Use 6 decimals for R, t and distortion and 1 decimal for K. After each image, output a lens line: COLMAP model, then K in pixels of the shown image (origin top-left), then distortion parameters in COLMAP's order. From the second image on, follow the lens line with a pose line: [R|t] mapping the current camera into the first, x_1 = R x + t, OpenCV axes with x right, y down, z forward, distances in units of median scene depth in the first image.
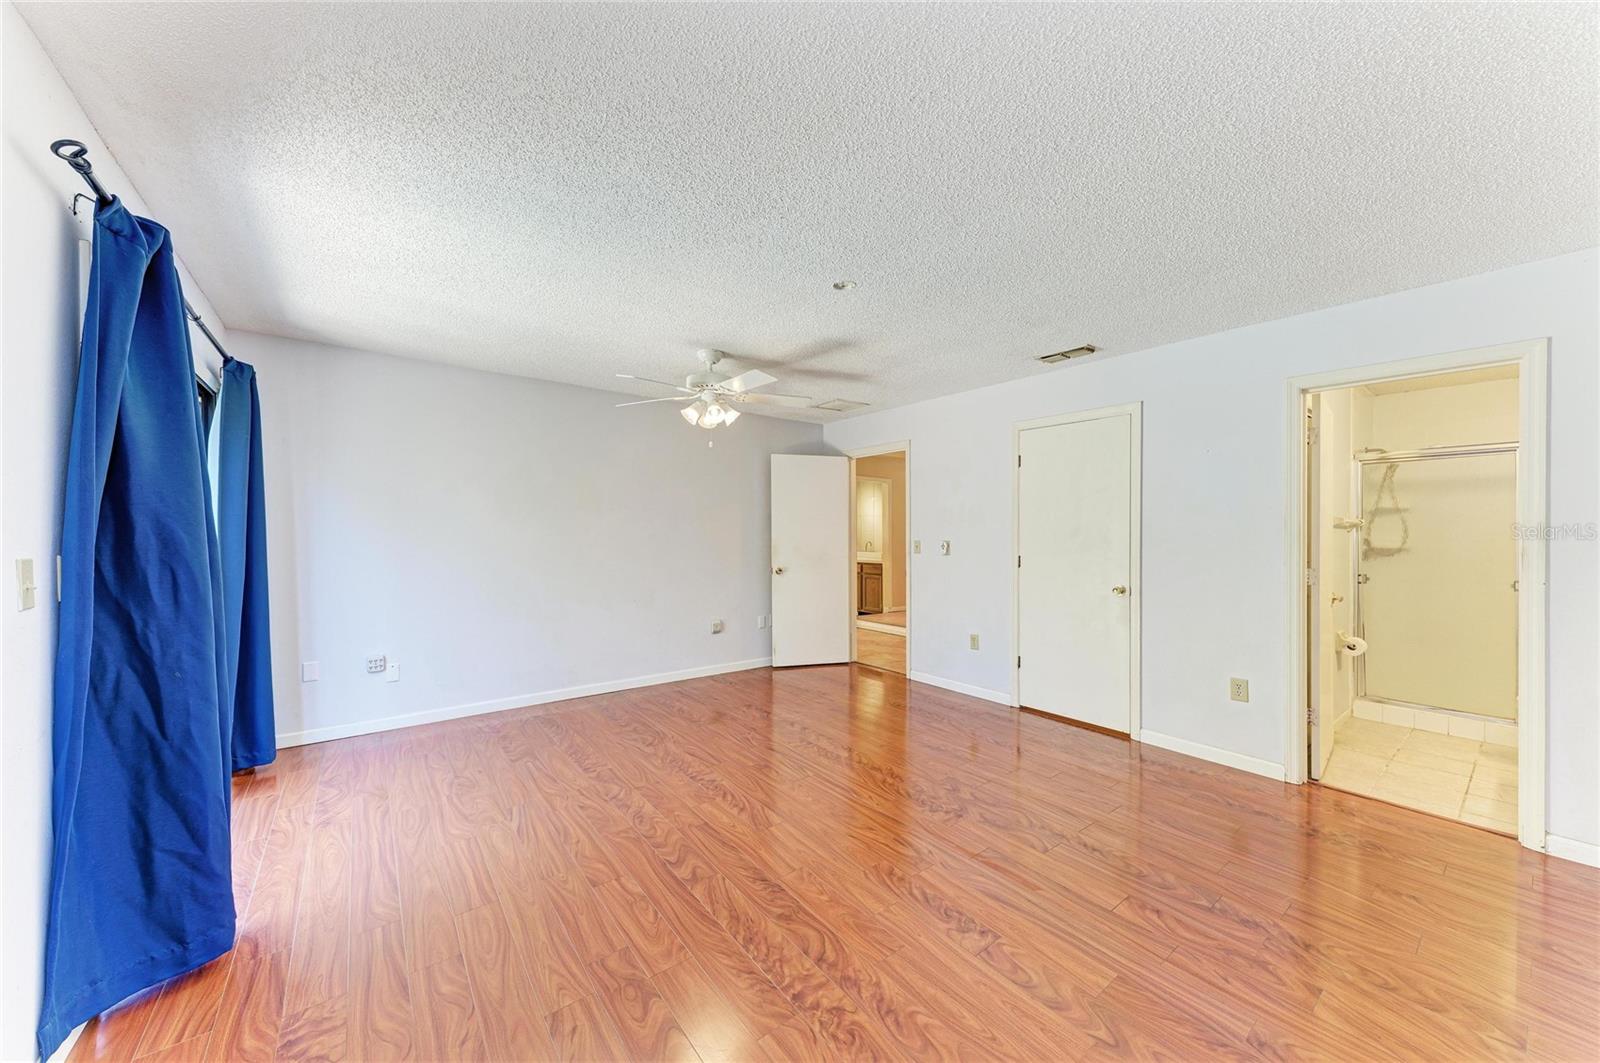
lens RADIAL K [[578.7, 0, 822.0], [0, 578.7, 529.6], [0, 0, 1]] dist [0.008763, -0.000028]
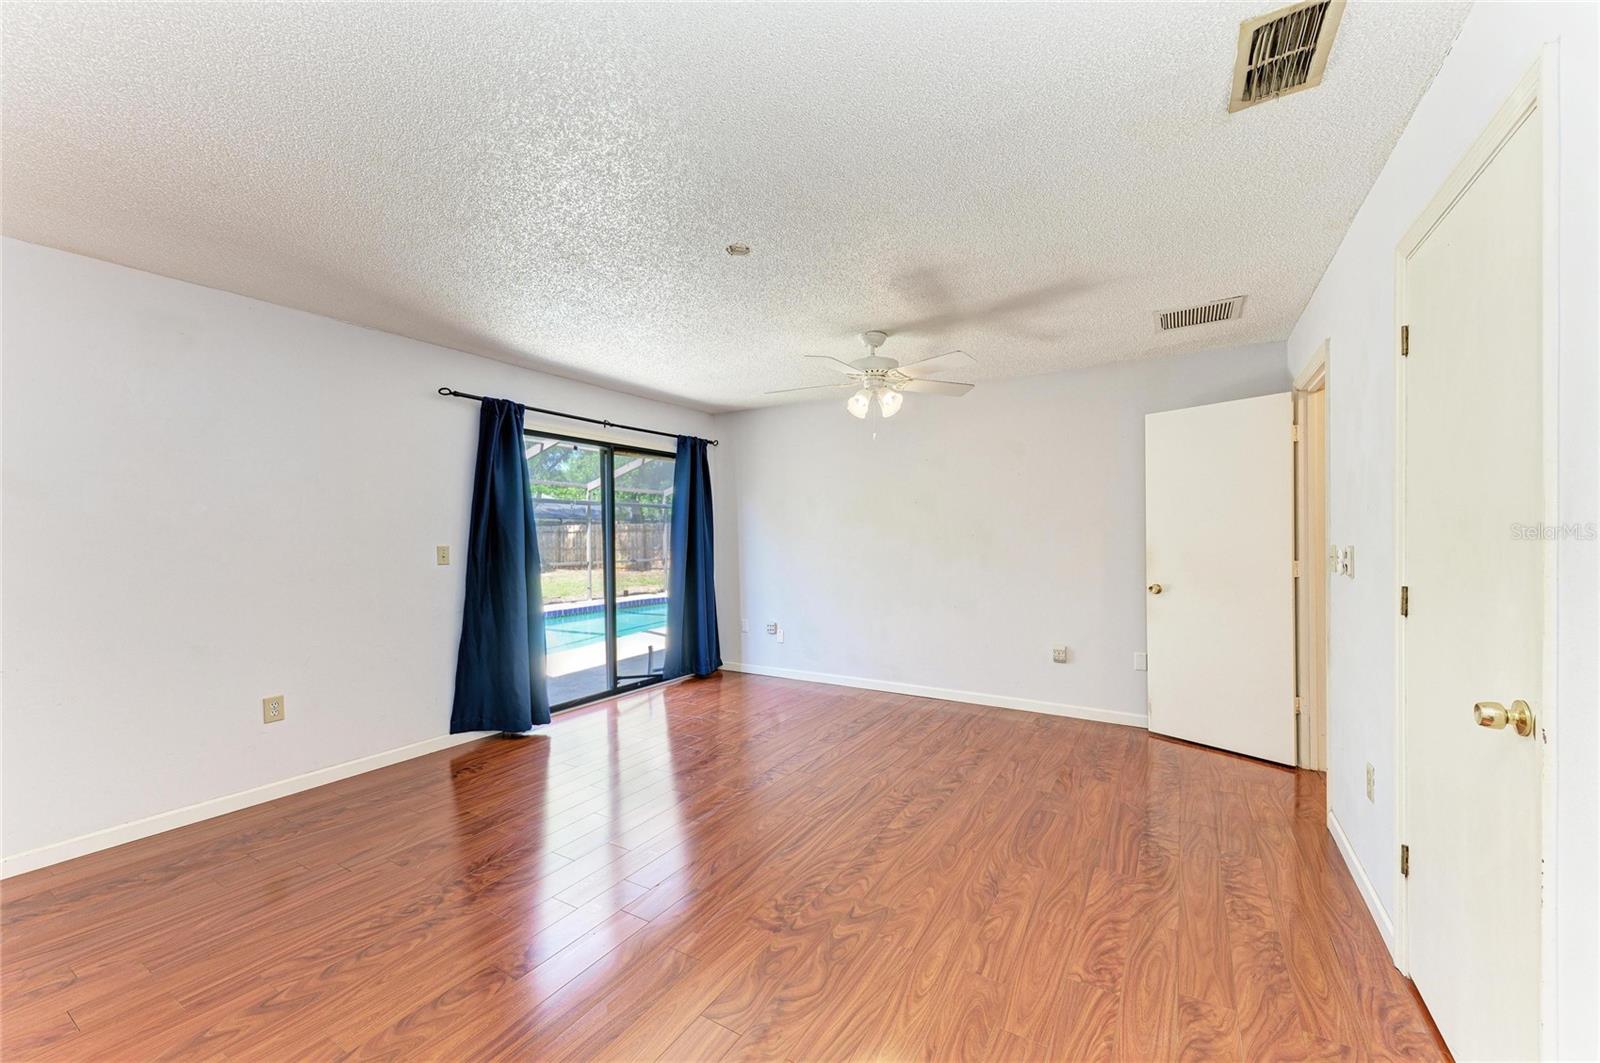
lens RADIAL K [[636.8, 0, 802.7], [0, 636.8, 534.5], [0, 0, 1]] dist [0.018145, -0.001626]
pose [[0.331397, -0.005076, -0.943478, 0.899134], [0.014057, 0.999901, -0.000442, 0.007453], [0.943387, -0.013116, 0.331435, 0.701773]]
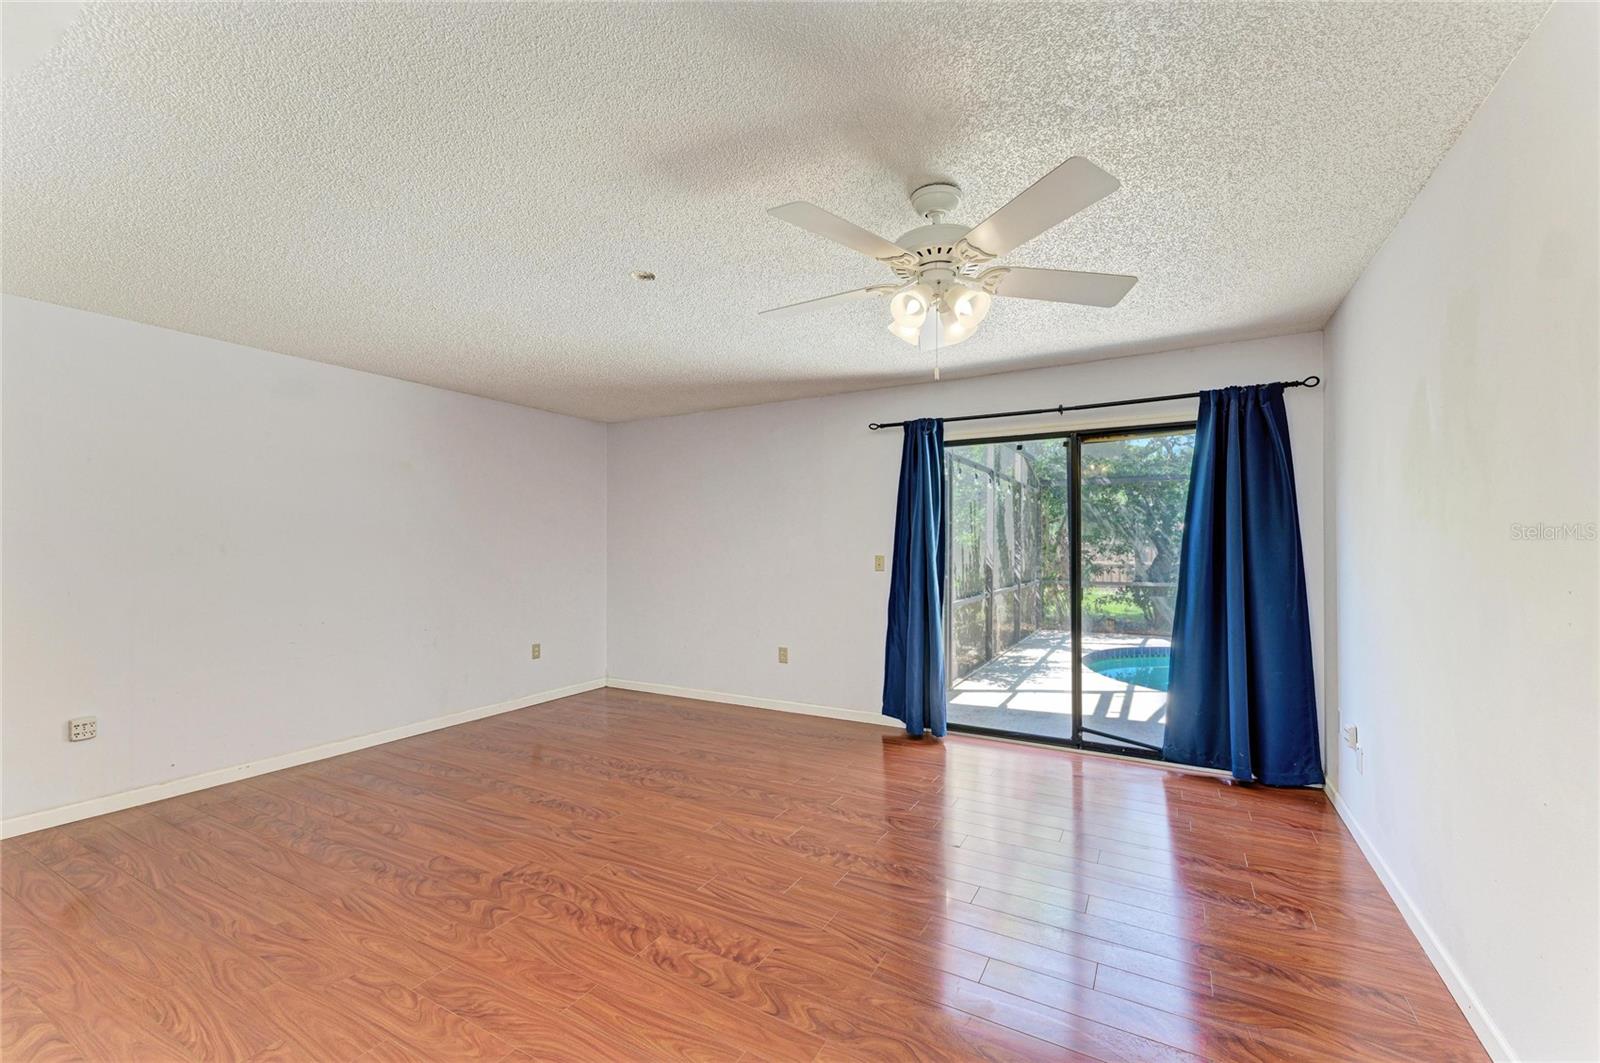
lens RADIAL K [[649.5, 0, 801.5], [0, 649.5, 543.7], [0, 0, 1]] dist [0.002233, -0.002121]
pose [[-0.933162, -0.004662, -0.359427, 0.161342], [0.000168, 0.999910, -0.013406, 0.013980], [0.359457, -0.012570, -0.933077, 1.866215]]
